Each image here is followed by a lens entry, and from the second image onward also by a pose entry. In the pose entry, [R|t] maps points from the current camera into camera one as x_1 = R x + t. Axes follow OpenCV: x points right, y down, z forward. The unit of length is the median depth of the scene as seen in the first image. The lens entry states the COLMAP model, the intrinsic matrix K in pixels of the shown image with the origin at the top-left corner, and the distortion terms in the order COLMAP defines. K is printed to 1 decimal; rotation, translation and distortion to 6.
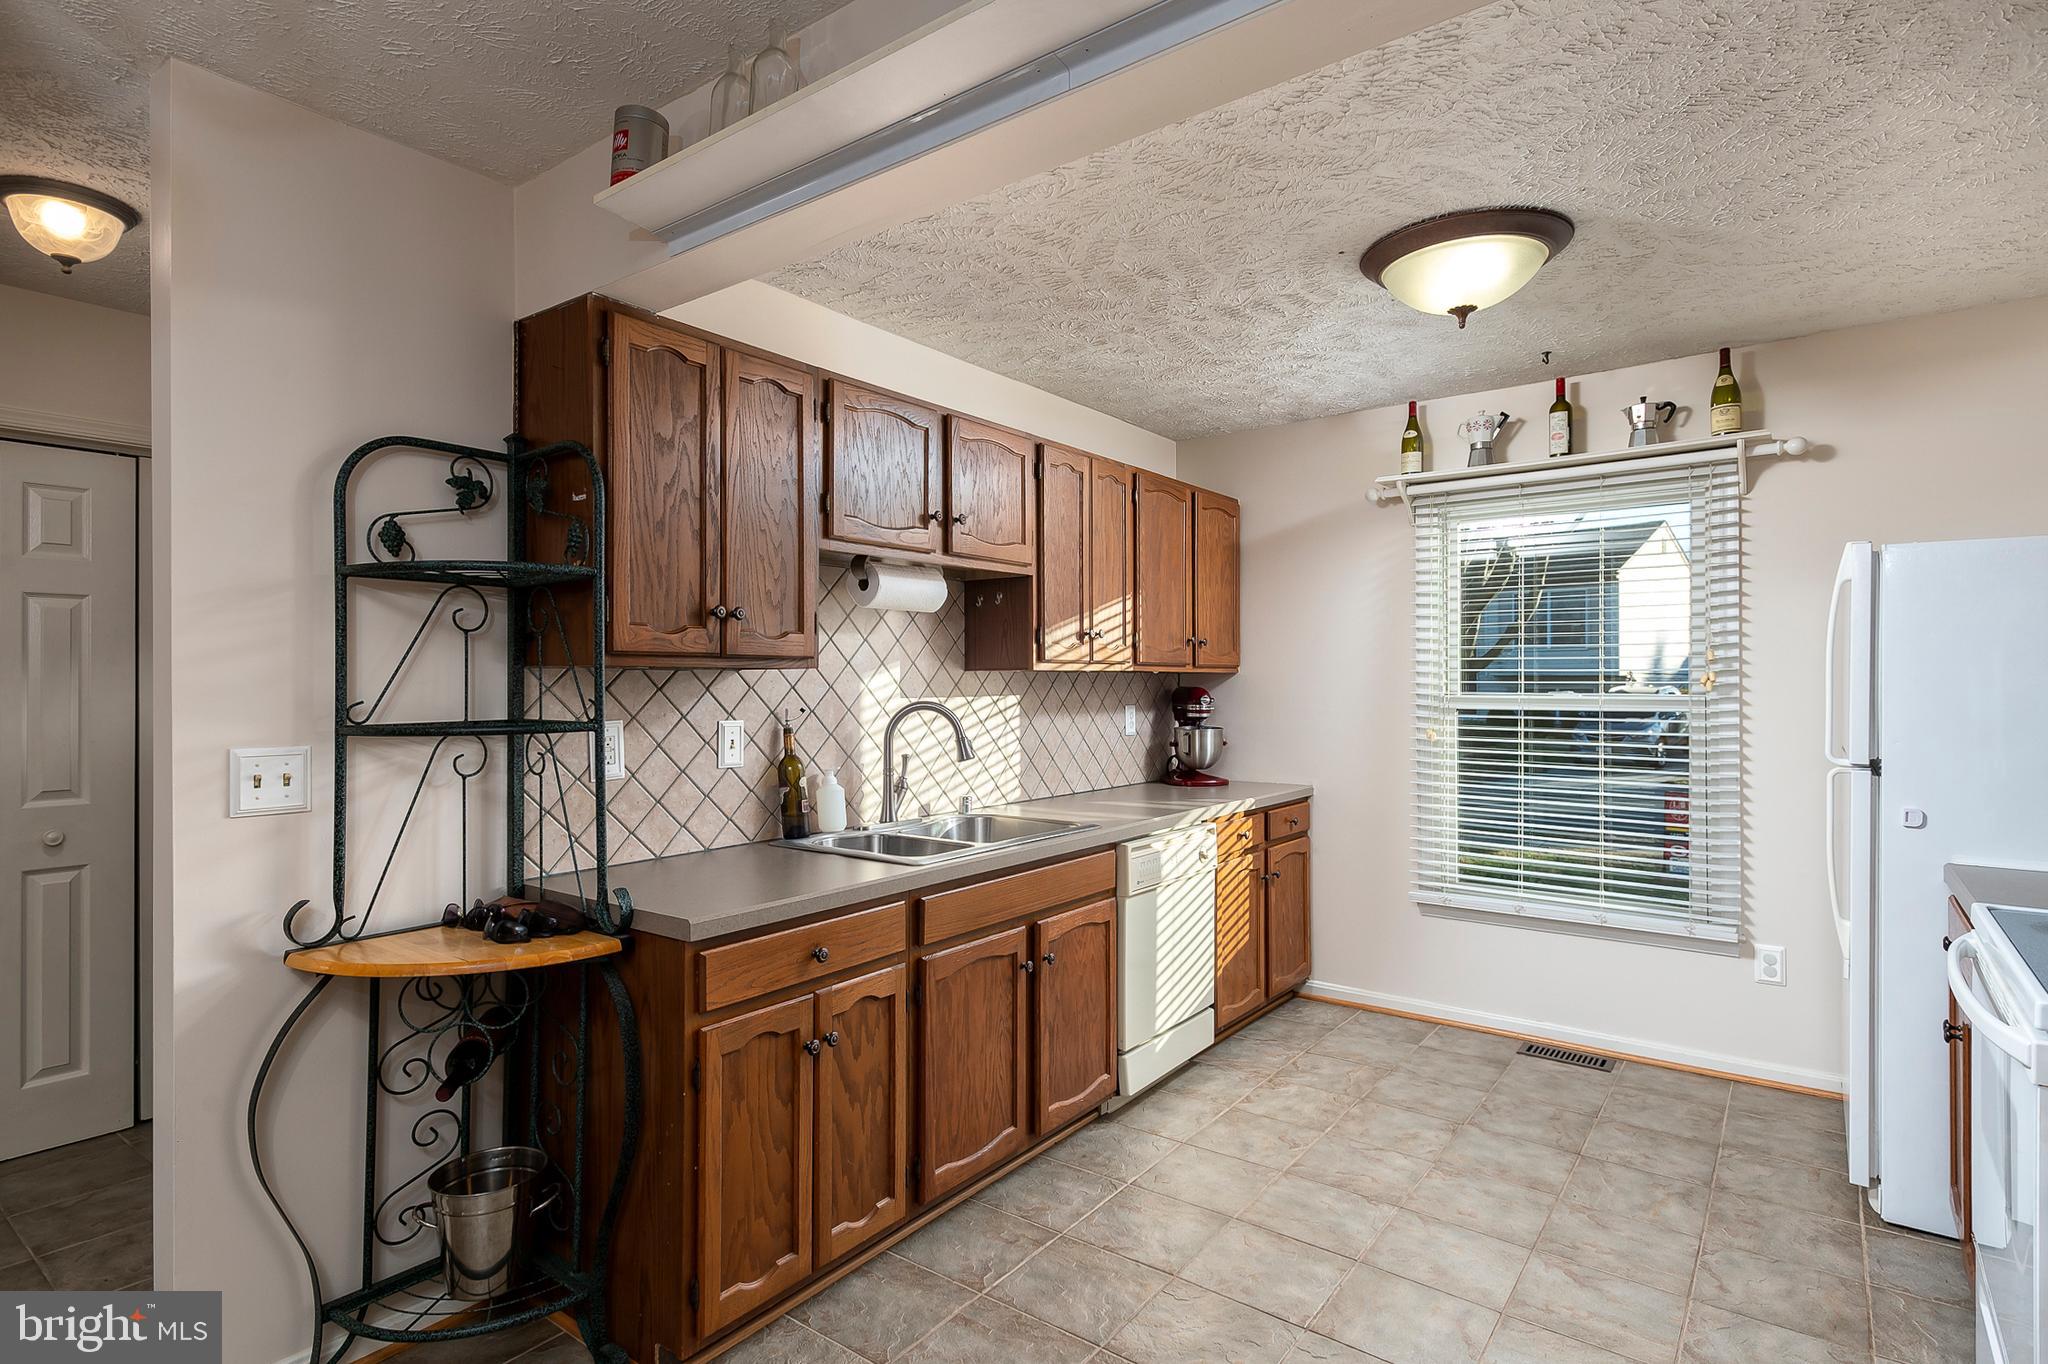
lens RADIAL K [[1078.5, 0, 1031.9], [0, 1078.5, 672.4], [0, 0, 1]] dist [0.030408, -0.000883]
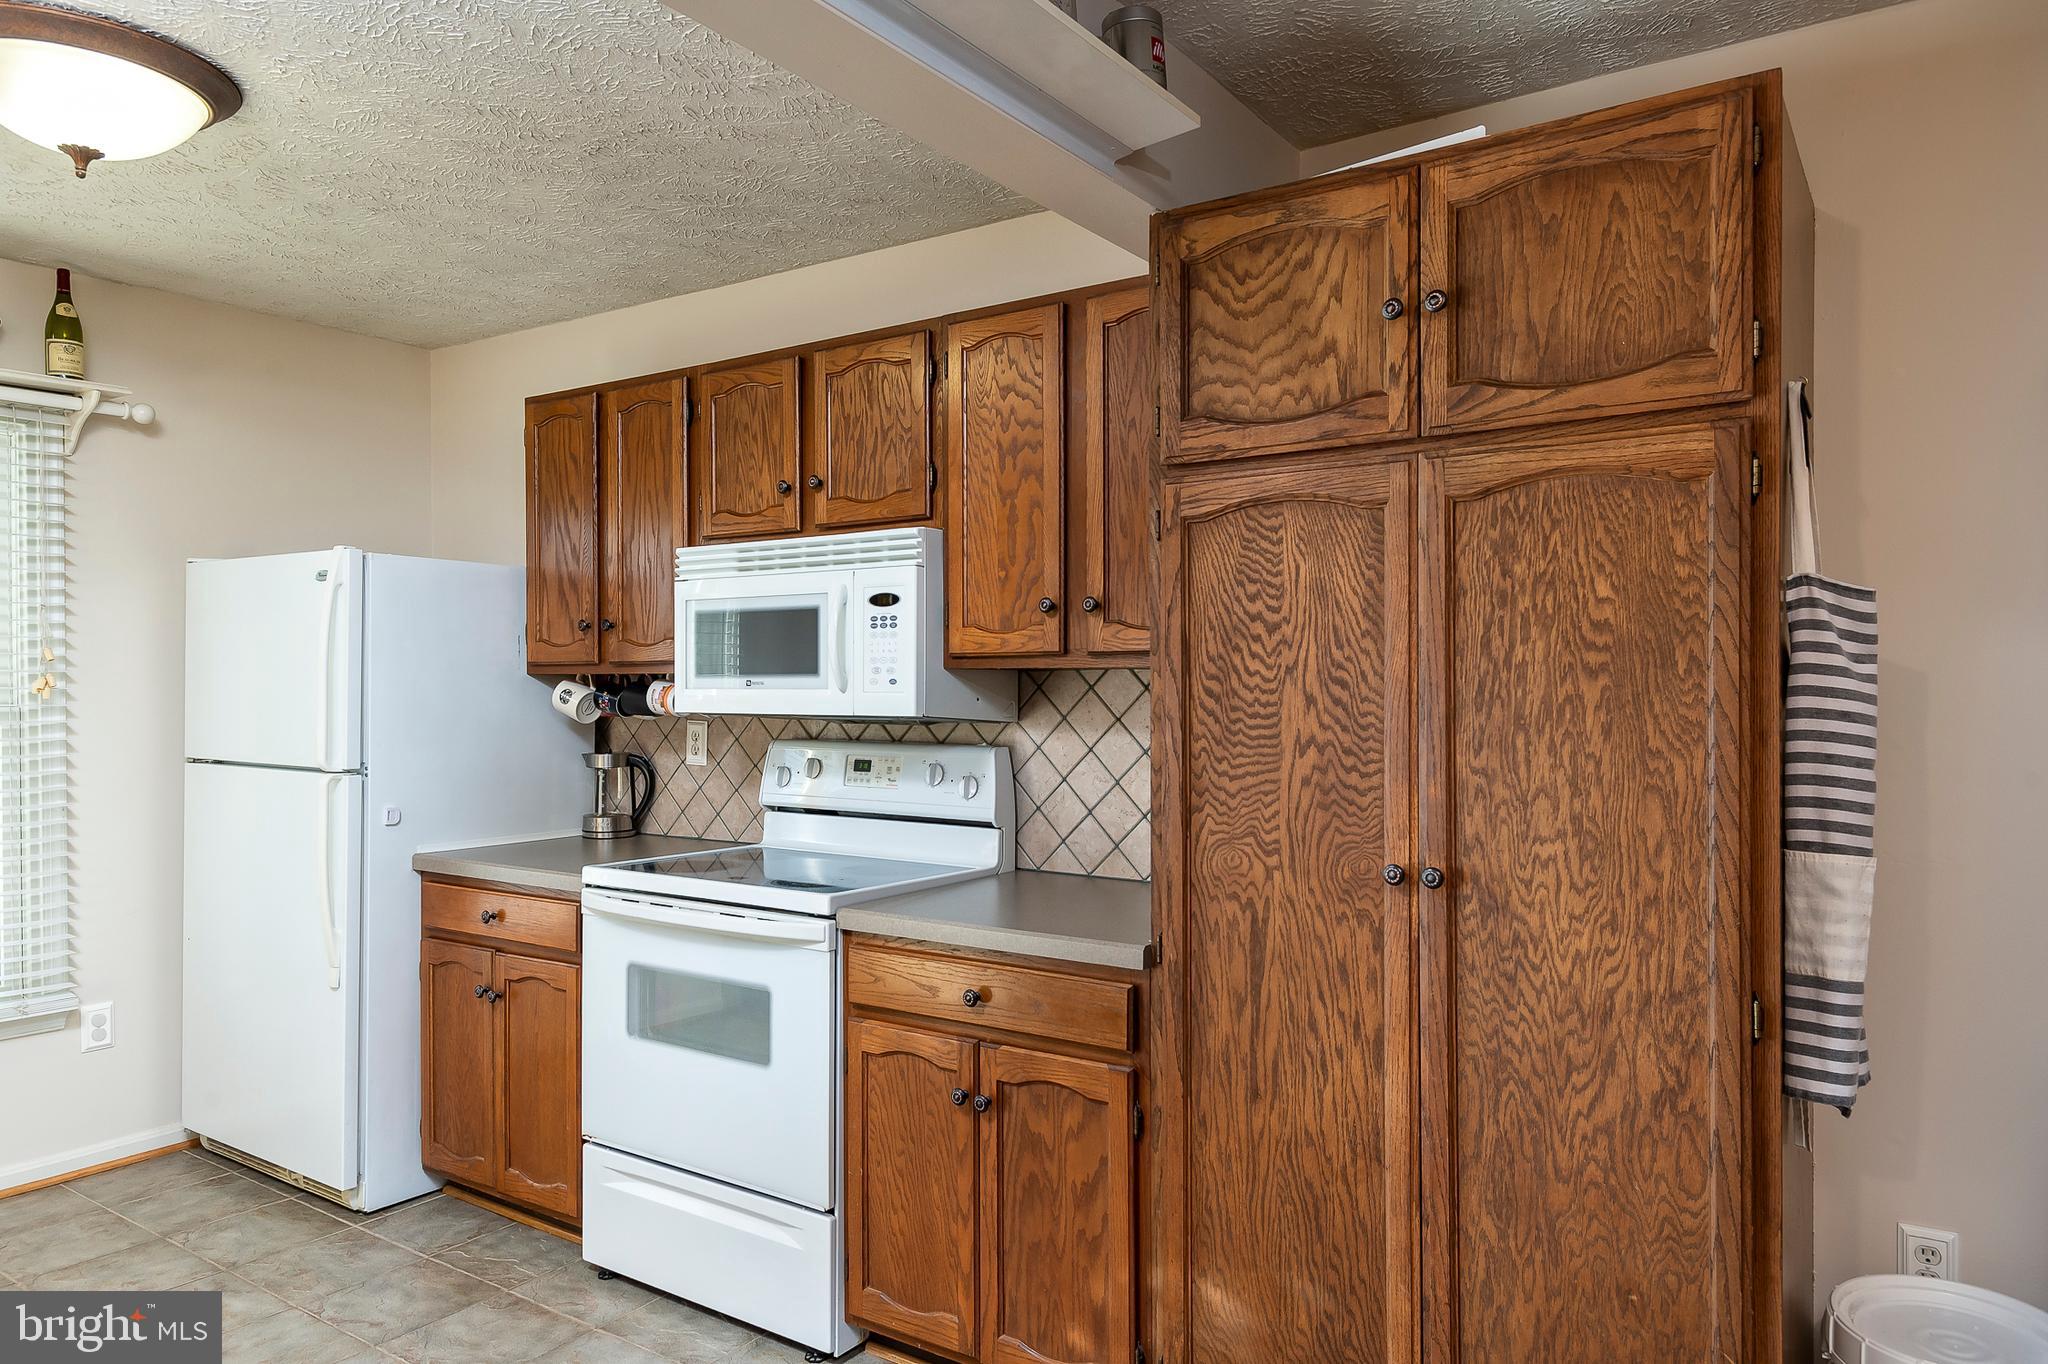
lens RADIAL K [[1358.8, 0, 1030.5], [0, 1358.8, 694.3], [0, 0, 1]] dist [0.030852, -0.032580]
pose [[-0.060047, -0.005308, 0.998181, -0.415283], [-0.006961, 0.999964, 0.004899, 0.003841], [-0.998171, -0.006655, -0.060082, 0.362537]]
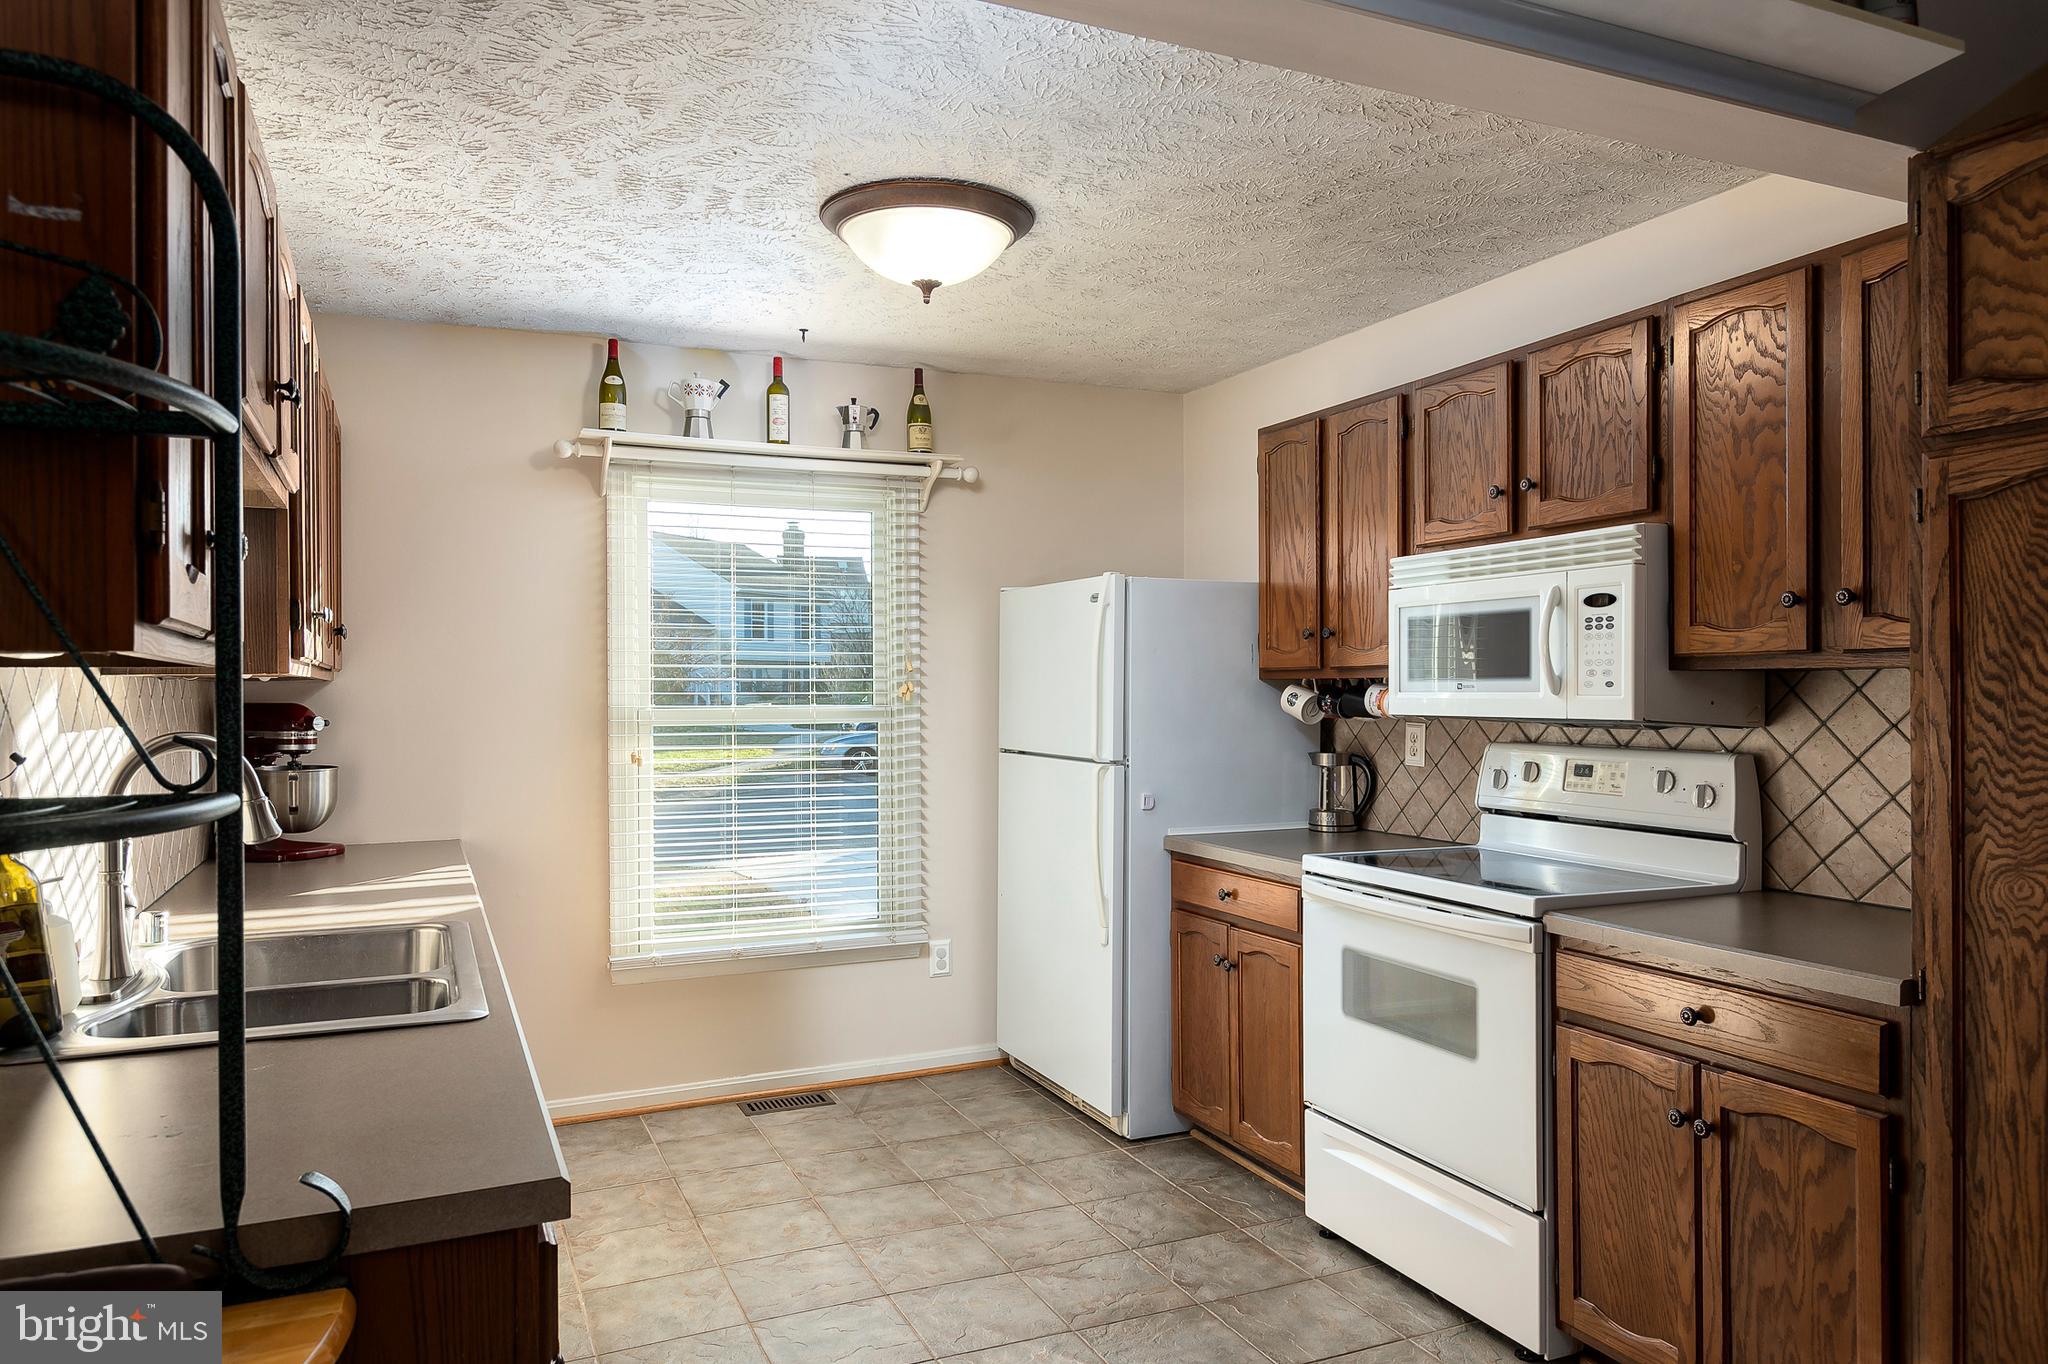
lens RADIAL K [[1358.8, 0, 1014.6], [0, 1358.8, 691.3], [0, 0, 1]] dist [0.030852, -0.032580]
pose [[0.469700, -0.001017, 0.882825, -0.466888], [-0.003093, 0.999991, 0.002797, 0.003881], [-0.882821, -0.004044, 0.469693, 0.323887]]
